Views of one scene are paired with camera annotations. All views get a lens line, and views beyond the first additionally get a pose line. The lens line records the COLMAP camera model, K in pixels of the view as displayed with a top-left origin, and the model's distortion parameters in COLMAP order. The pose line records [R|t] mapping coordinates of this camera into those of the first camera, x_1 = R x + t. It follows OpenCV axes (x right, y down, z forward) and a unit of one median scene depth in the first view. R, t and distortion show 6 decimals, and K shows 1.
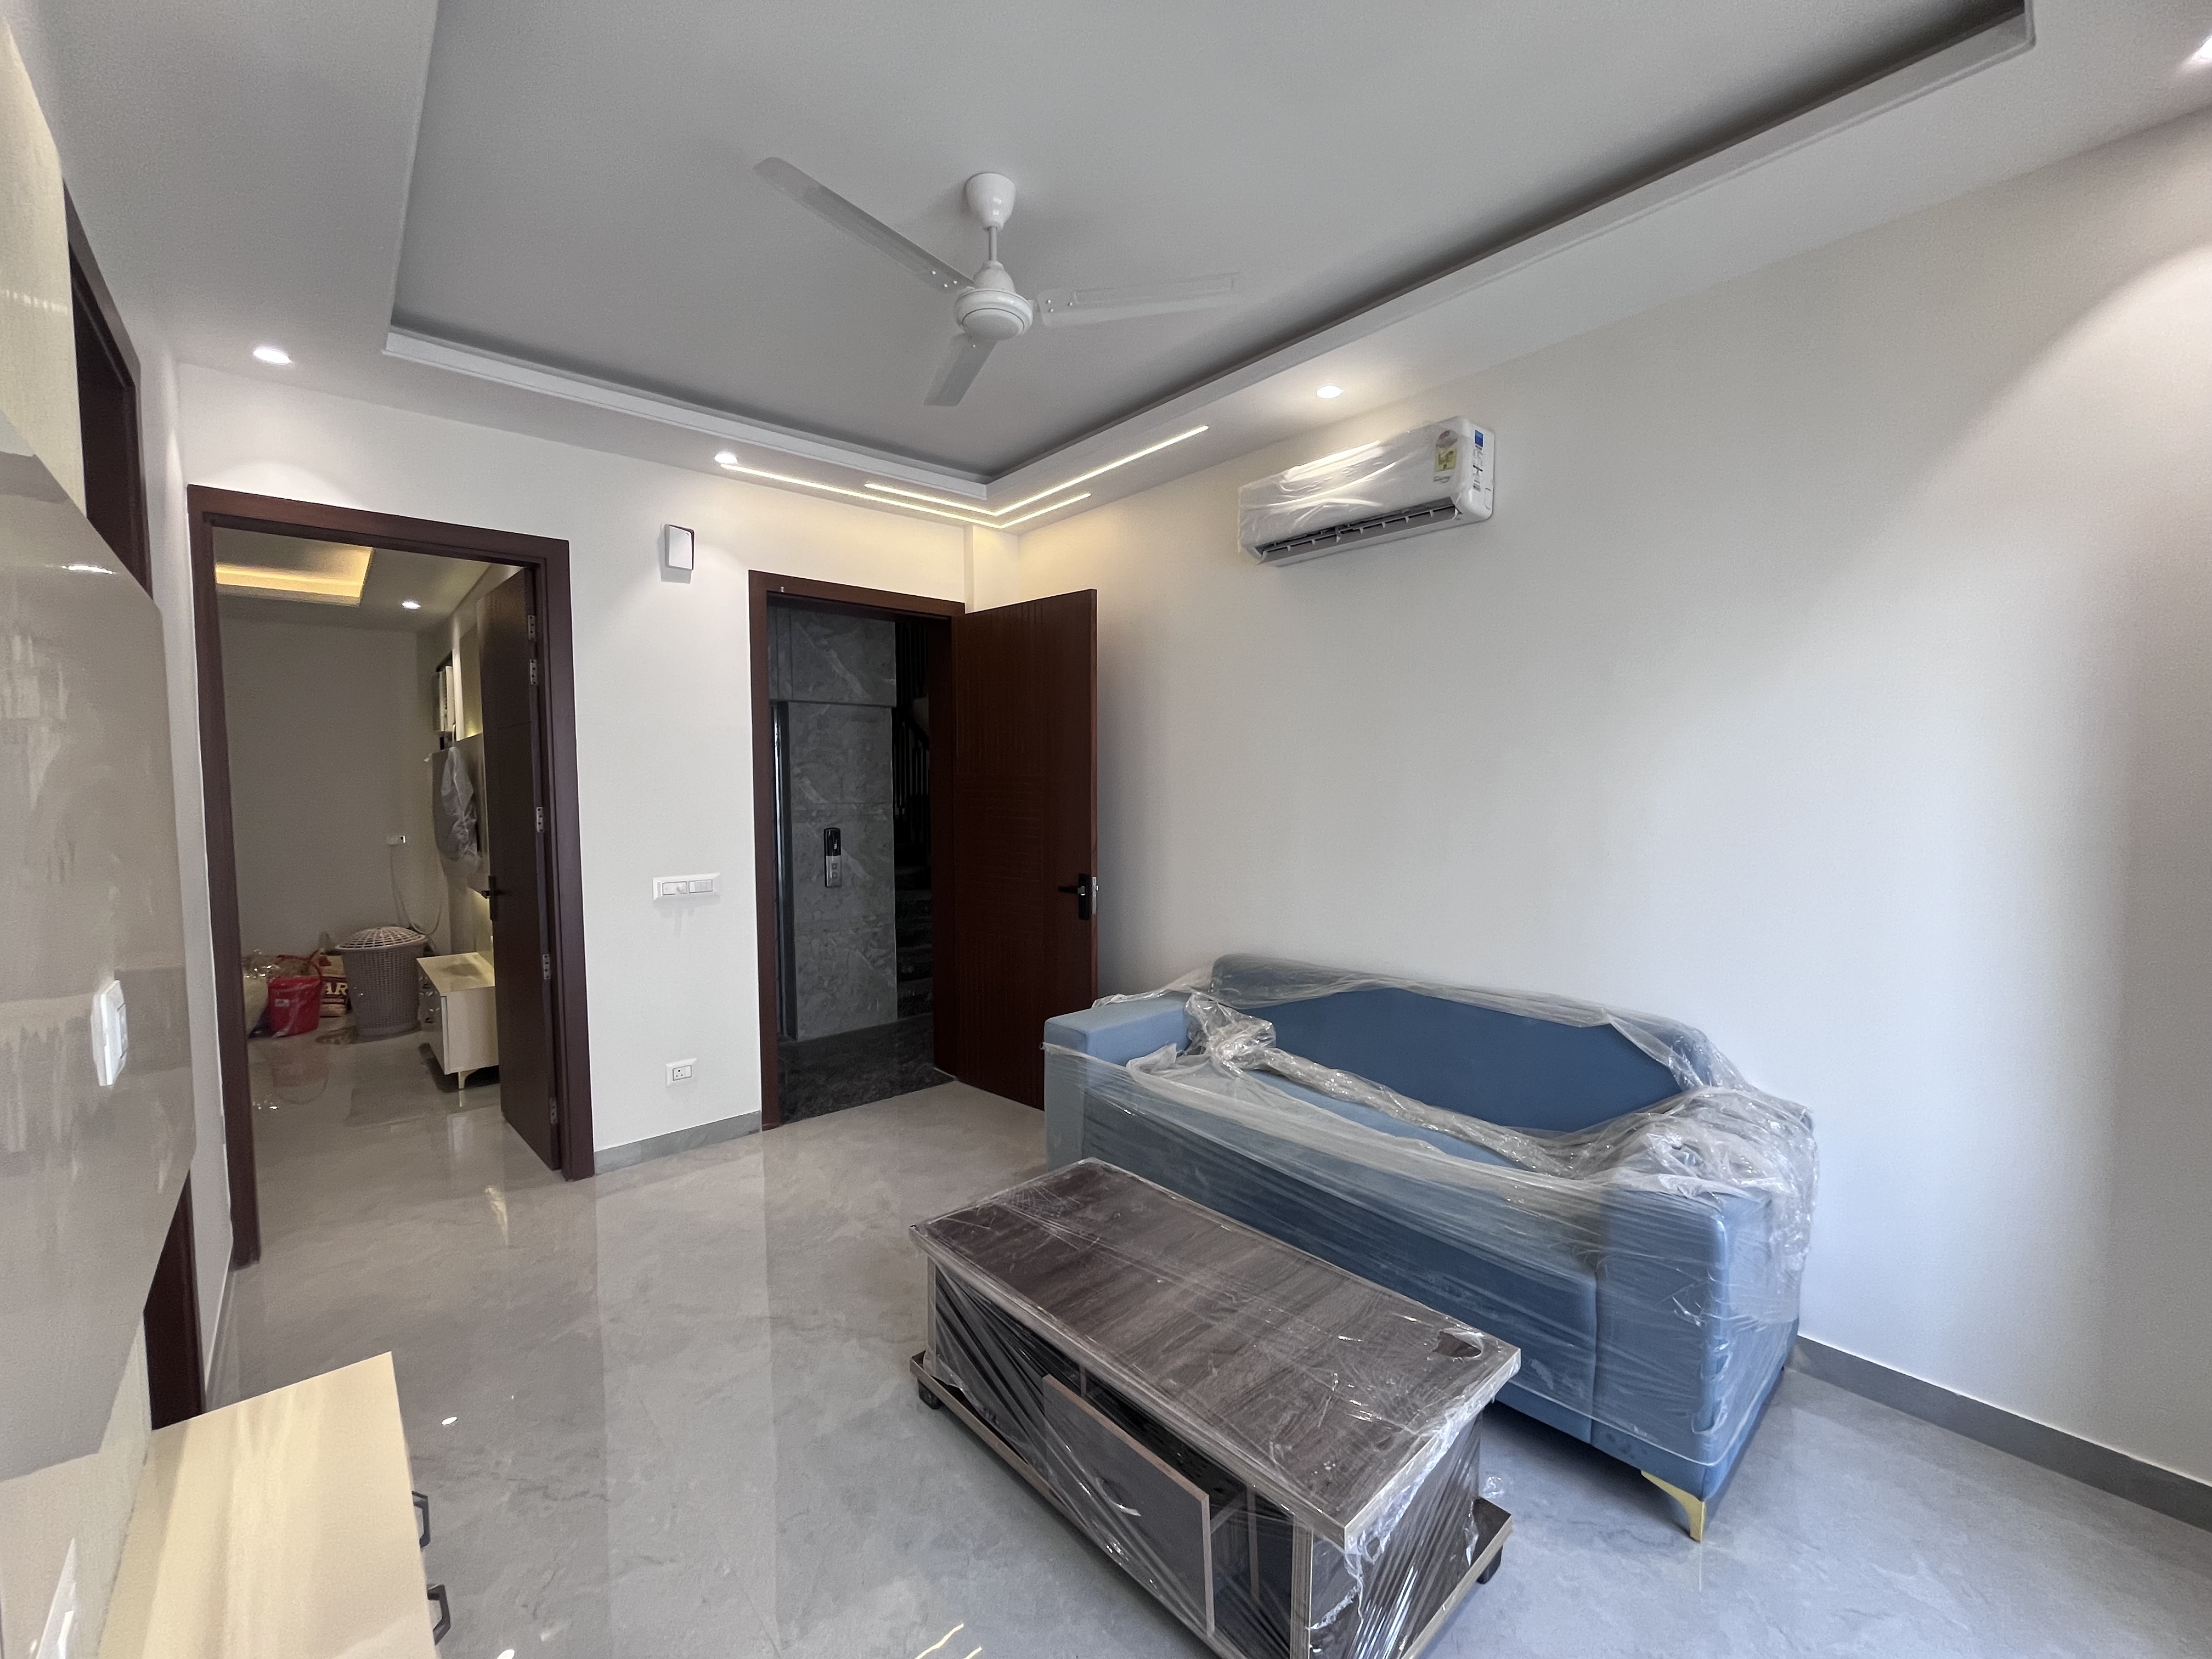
lens RADIAL K [[891.7, 0, 1101.1], [0, 891.7, 833.7], [0, 0, 1]] dist [0.000704, 0.000156]
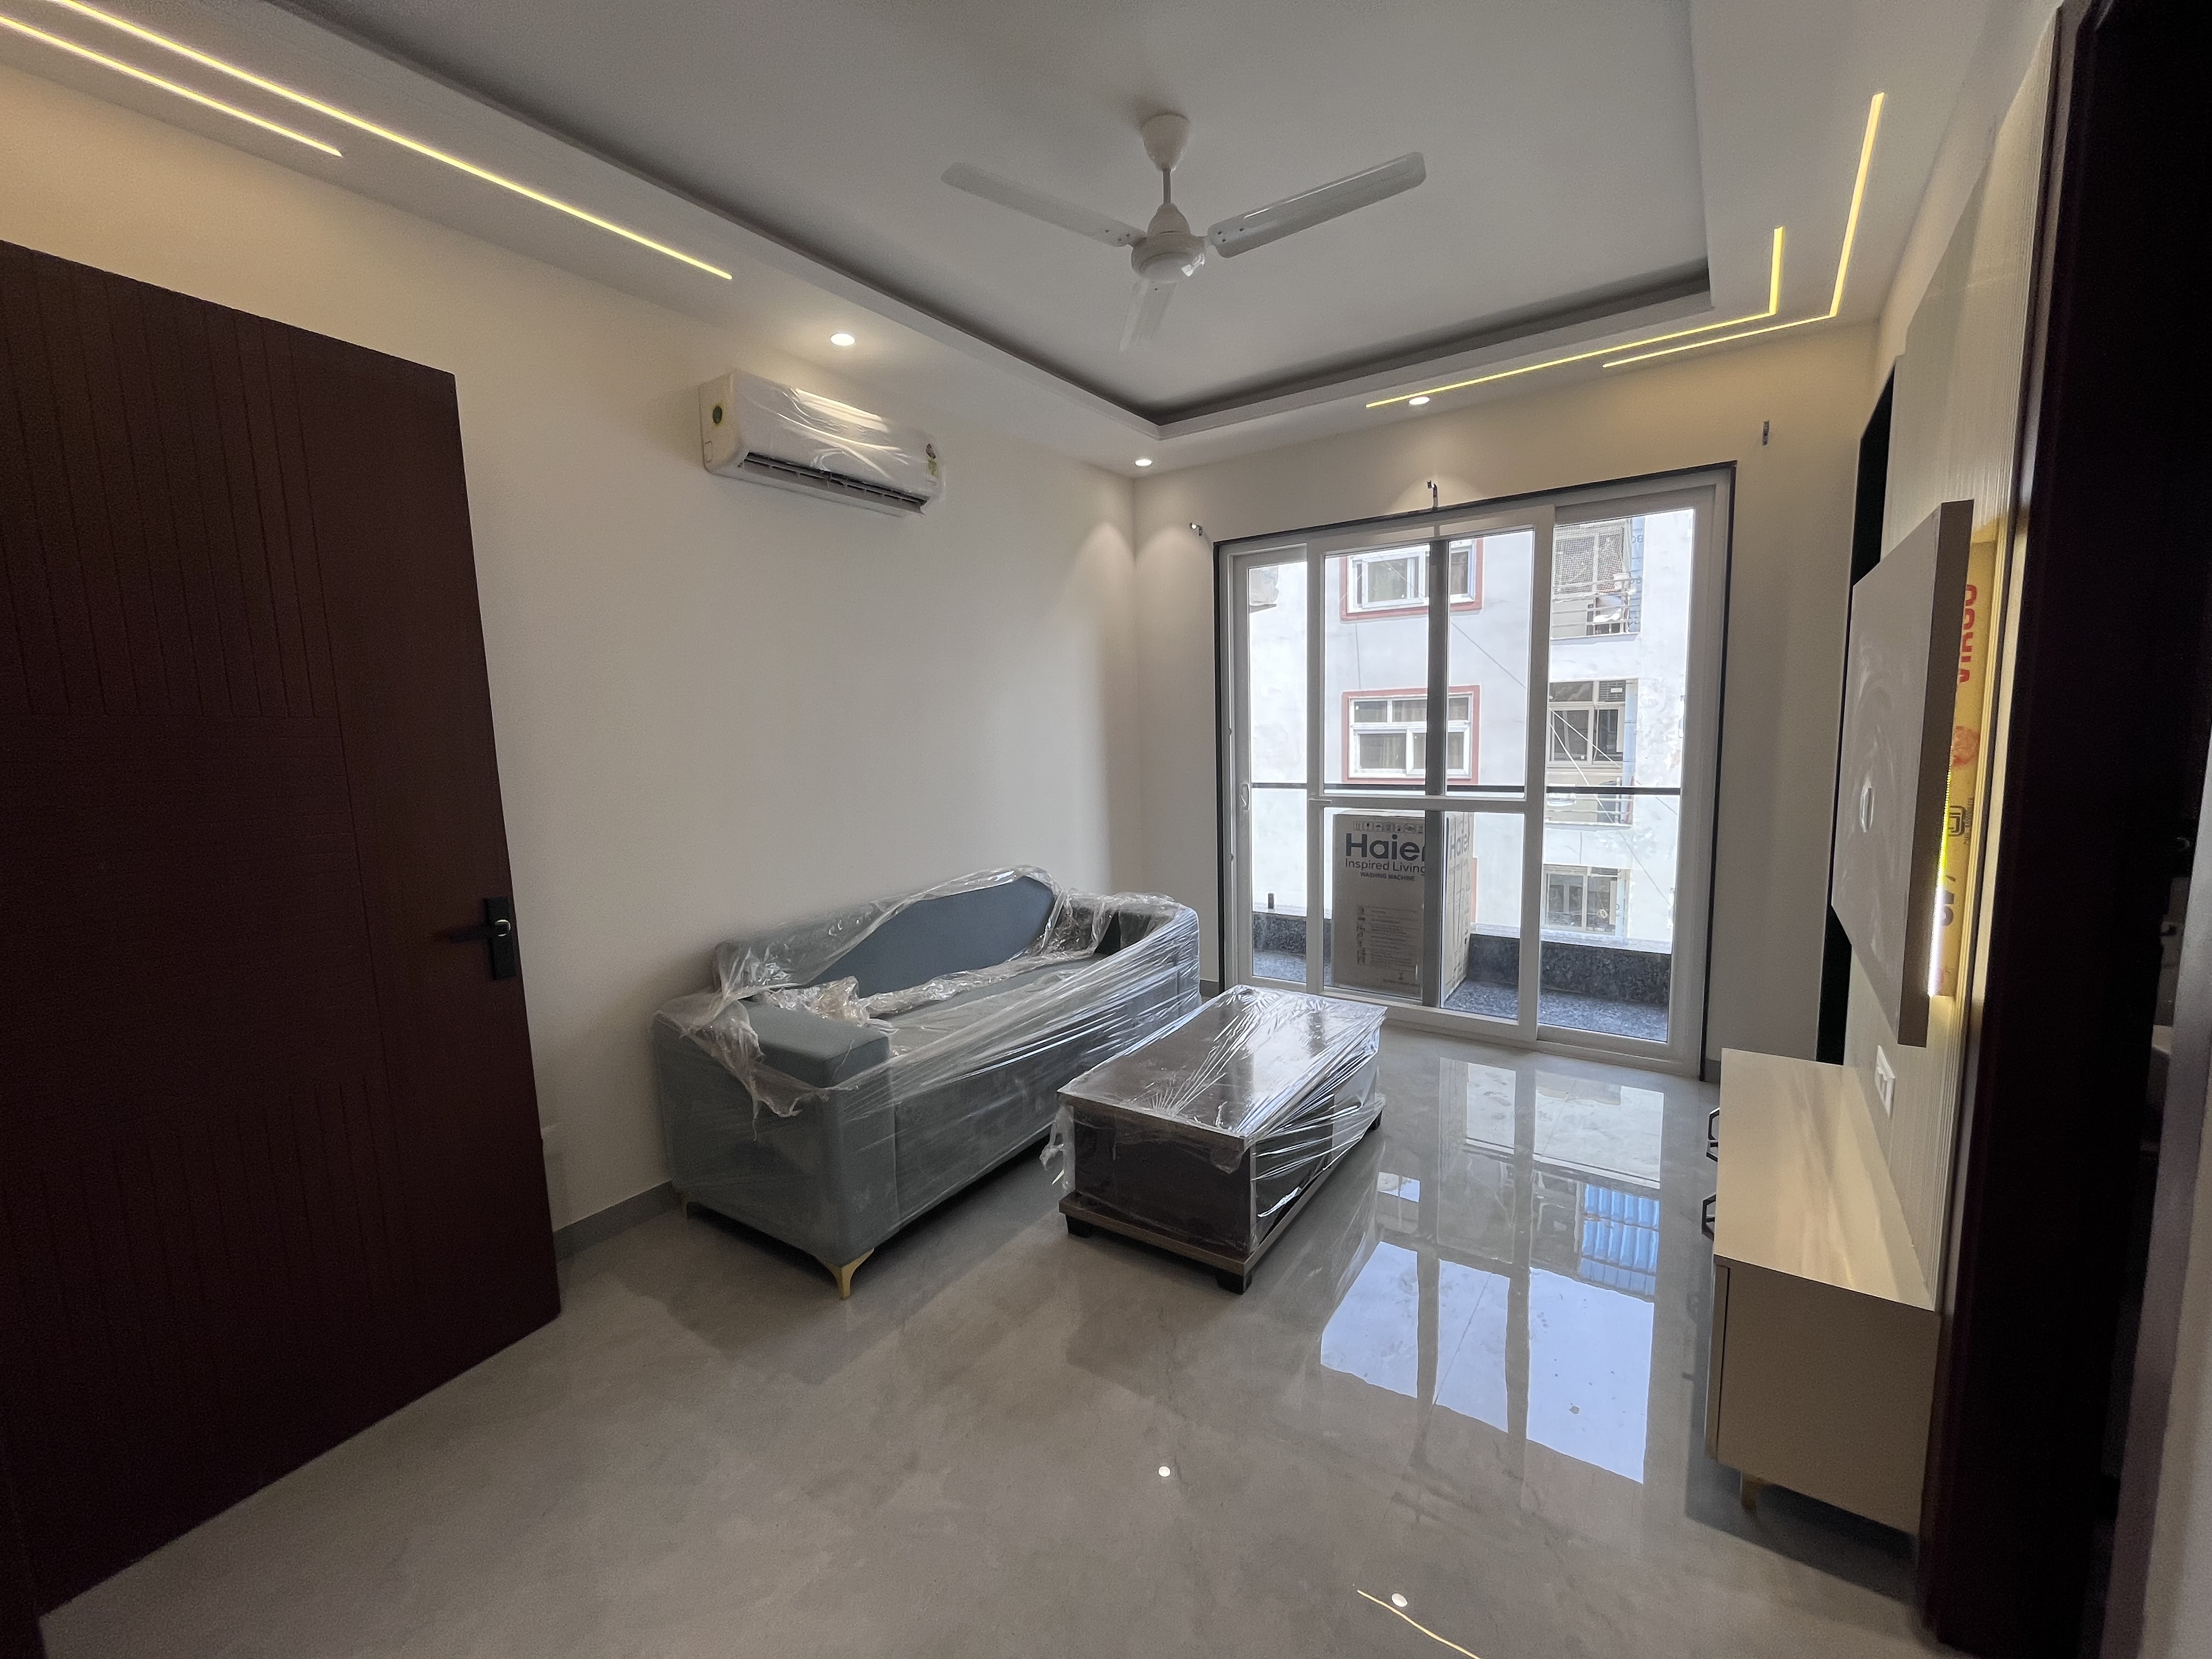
lens RADIAL K [[891.7, 0, 1108.1], [0, 891.7, 830.0], [0, 0, 1]] dist [0.000704, 0.000156]
pose [[-0.225194, -0.097136, 0.969460, -0.836411], [0.090628, 0.988616, 0.120107, -0.037789], [-0.970090, 0.114908, -0.213827, 0.971651]]
